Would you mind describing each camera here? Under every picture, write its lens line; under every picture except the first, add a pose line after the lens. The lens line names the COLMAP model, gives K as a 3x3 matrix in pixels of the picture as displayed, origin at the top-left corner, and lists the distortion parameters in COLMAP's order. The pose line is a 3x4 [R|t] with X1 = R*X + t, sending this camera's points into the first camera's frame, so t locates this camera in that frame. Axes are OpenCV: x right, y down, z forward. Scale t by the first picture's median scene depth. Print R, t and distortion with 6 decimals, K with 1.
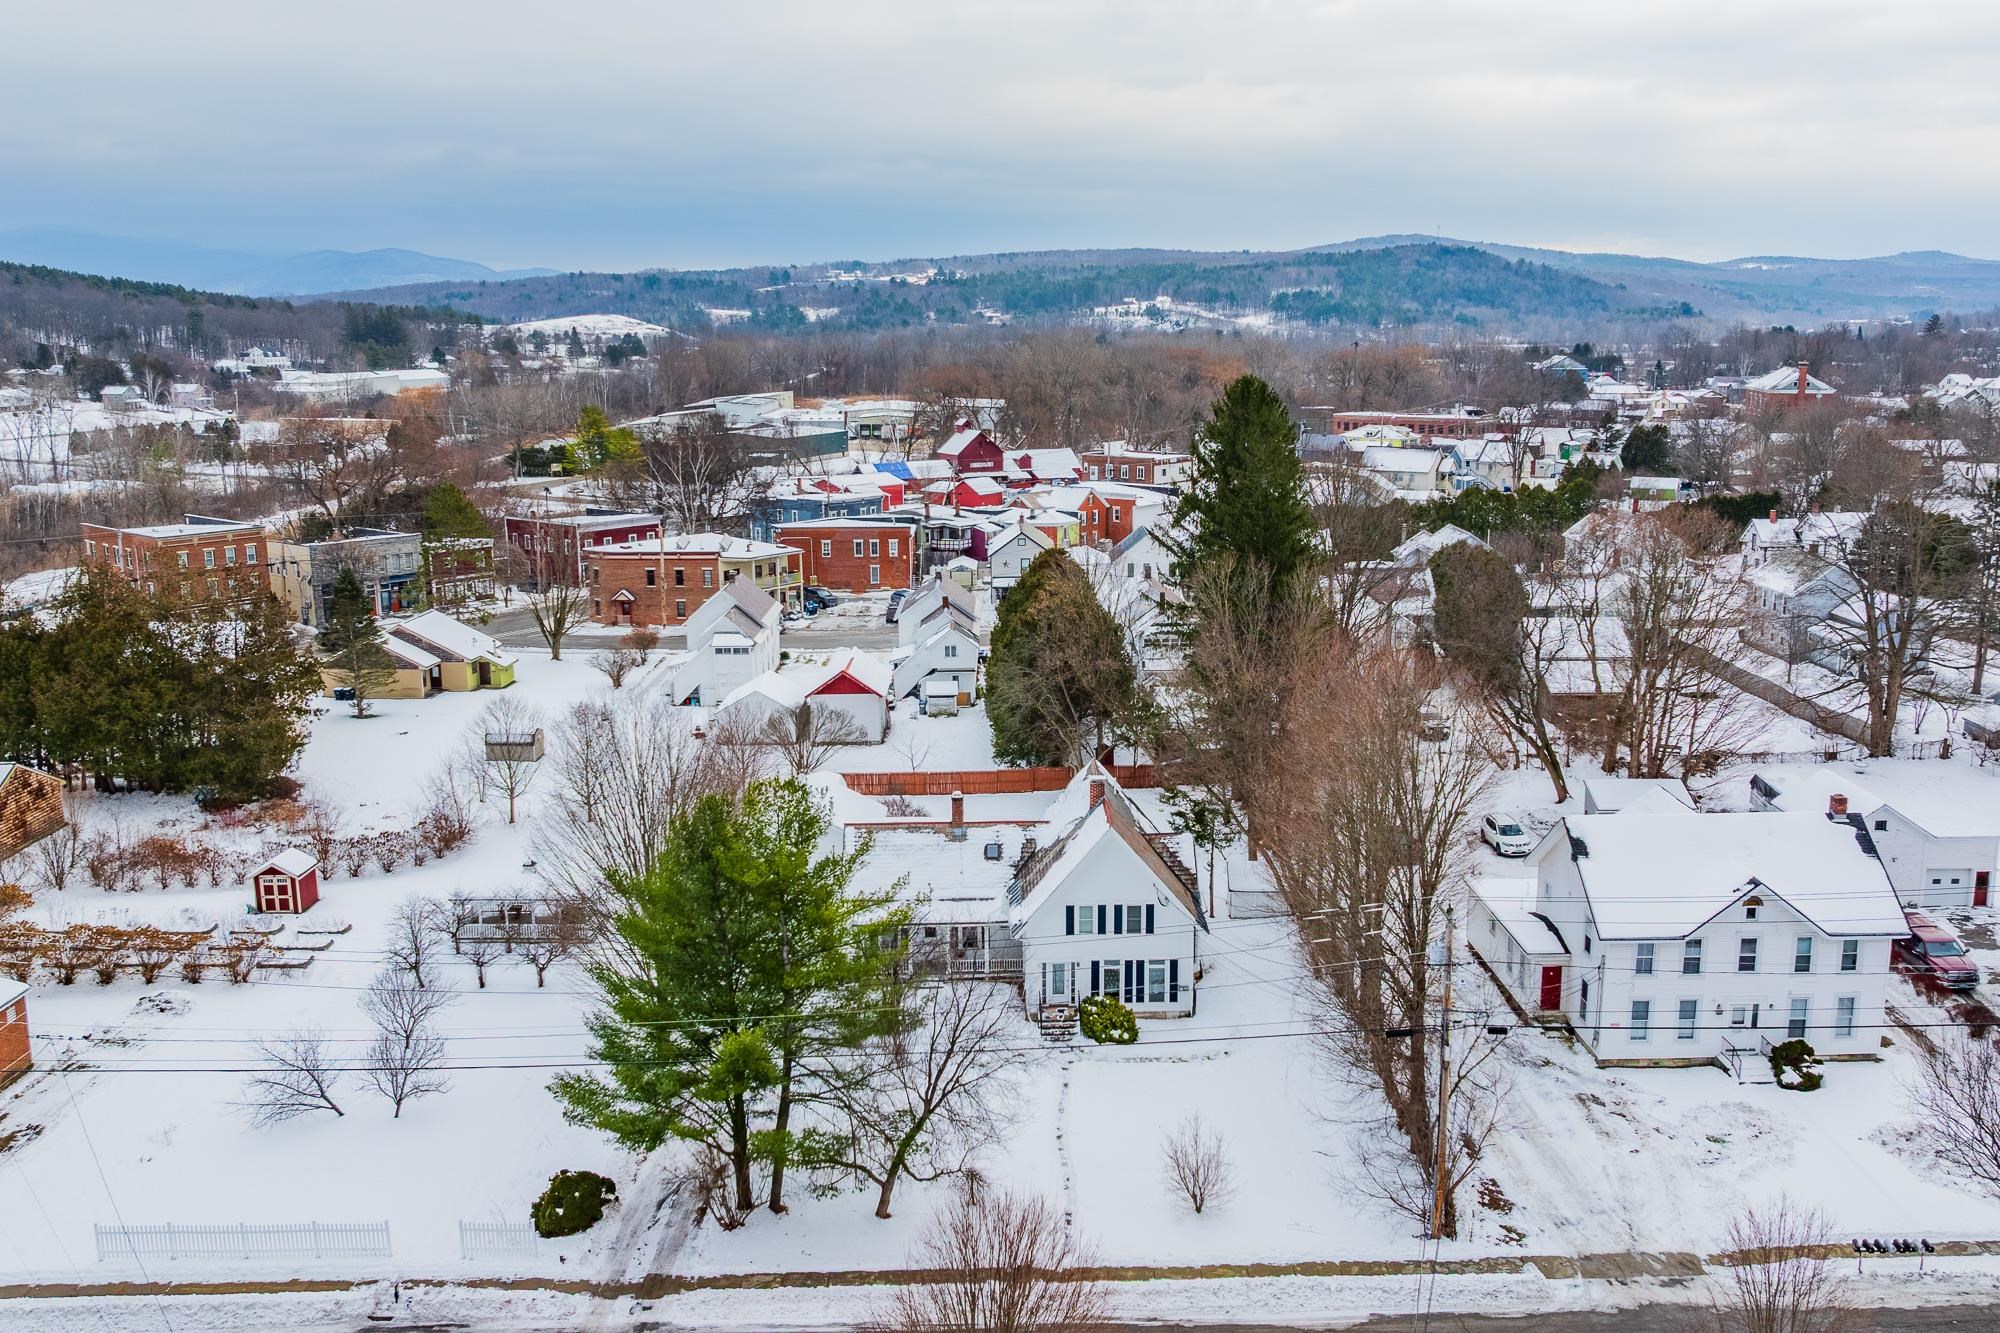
lens RADIAL K [[1648.7, 0, 1000.0], [0, 1648.7, 666.5], [0, 0, 1]] dist [0.008971, -0.099993]
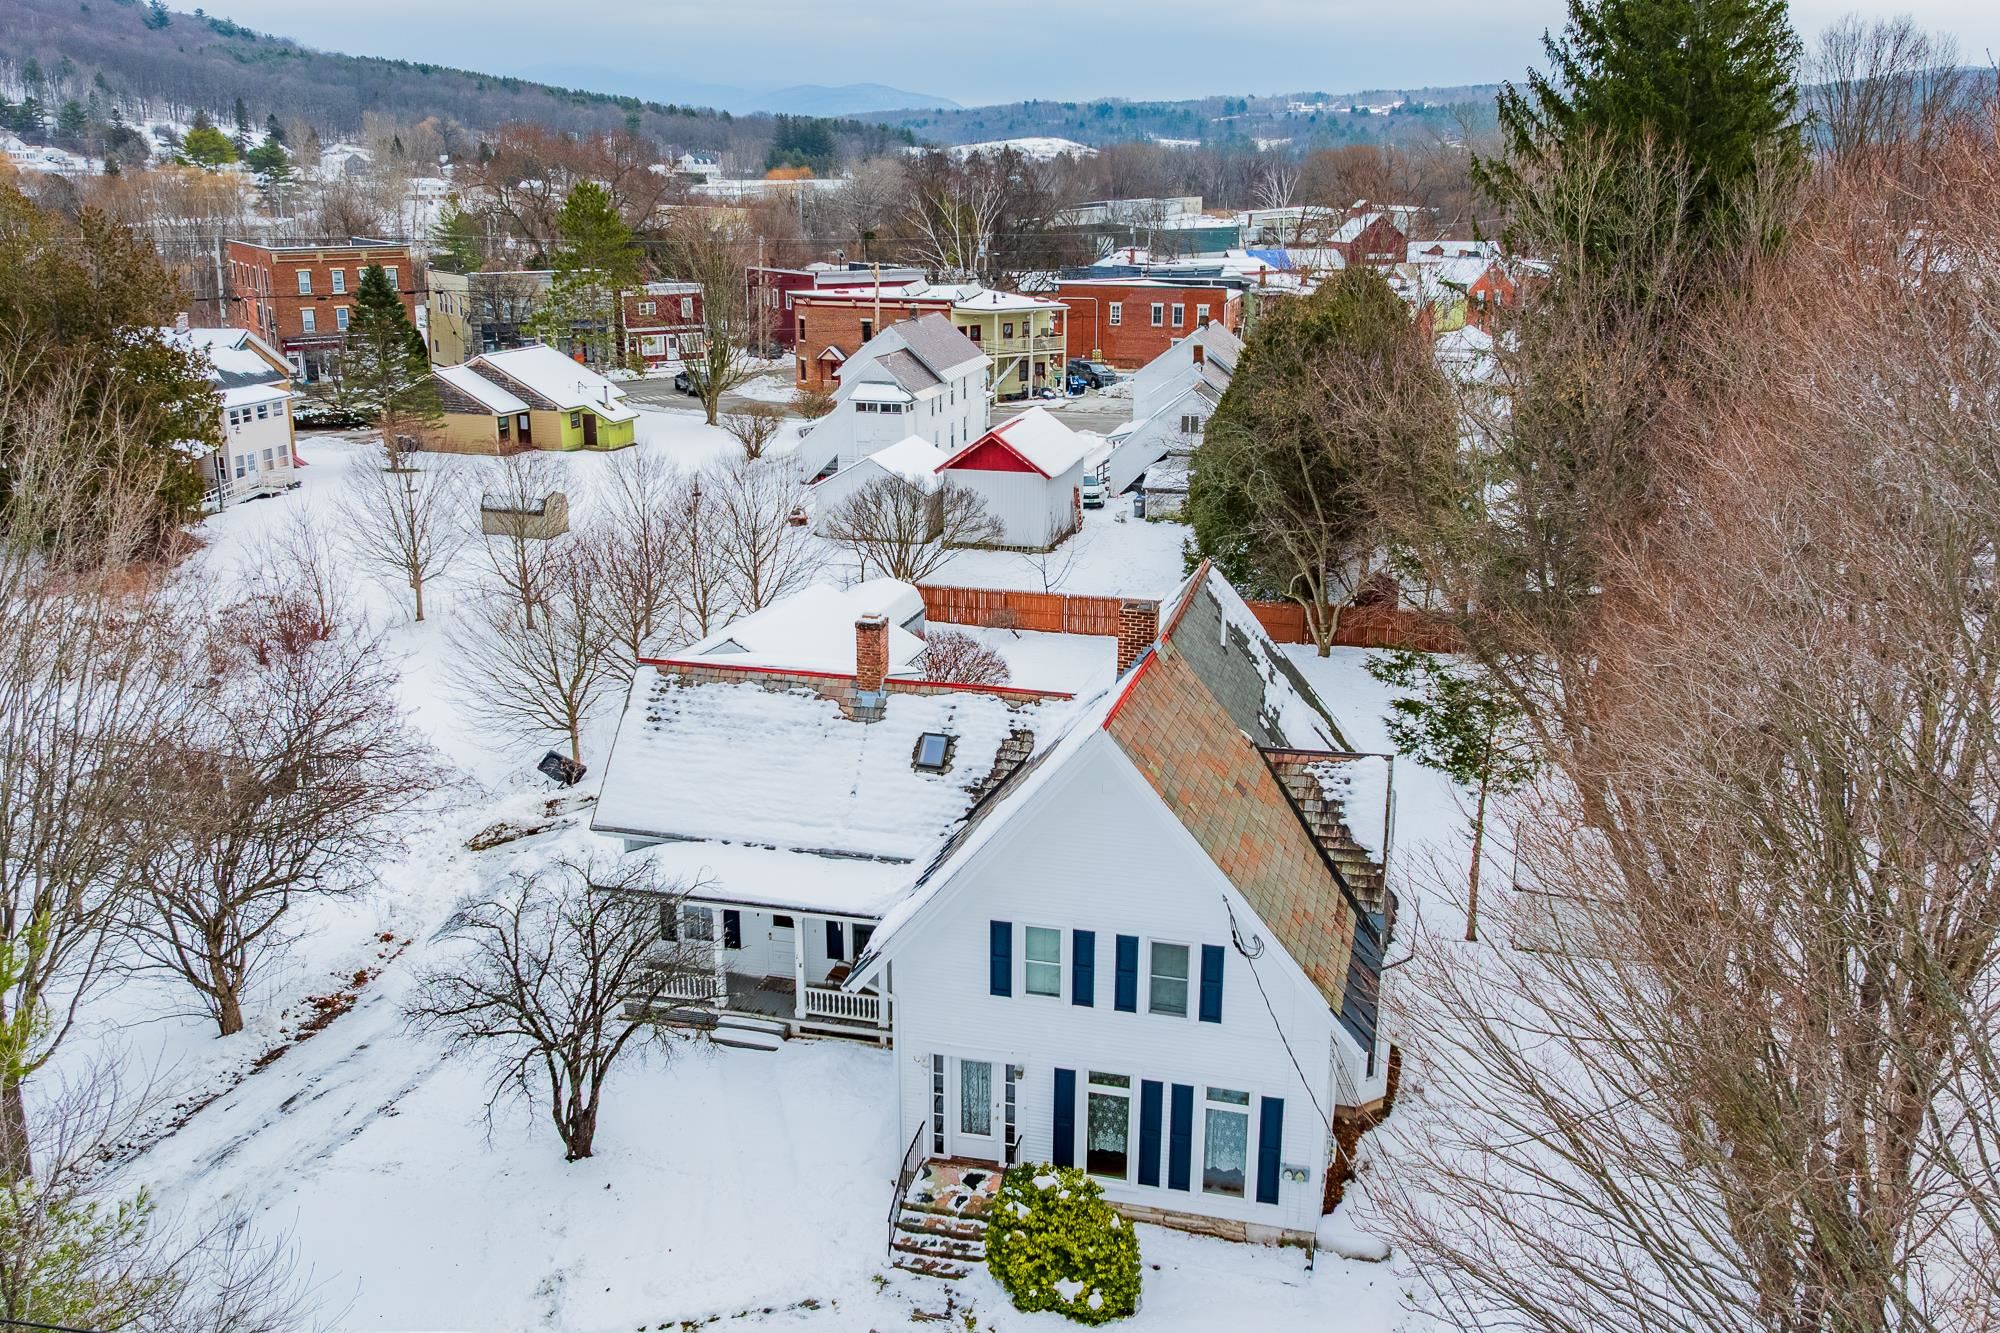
lens RADIAL K [[1648.7, 0, 1000.0], [0, 1648.7, 666.5], [0, 0, 1]] dist [0.008971, -0.099993]
pose [[0.964232, 0.088763, -0.249755, 0.070040], [-0.065644, 0.992876, 0.099435, 0.026439], [0.256802, -0.079484, 0.963190, 0.342100]]
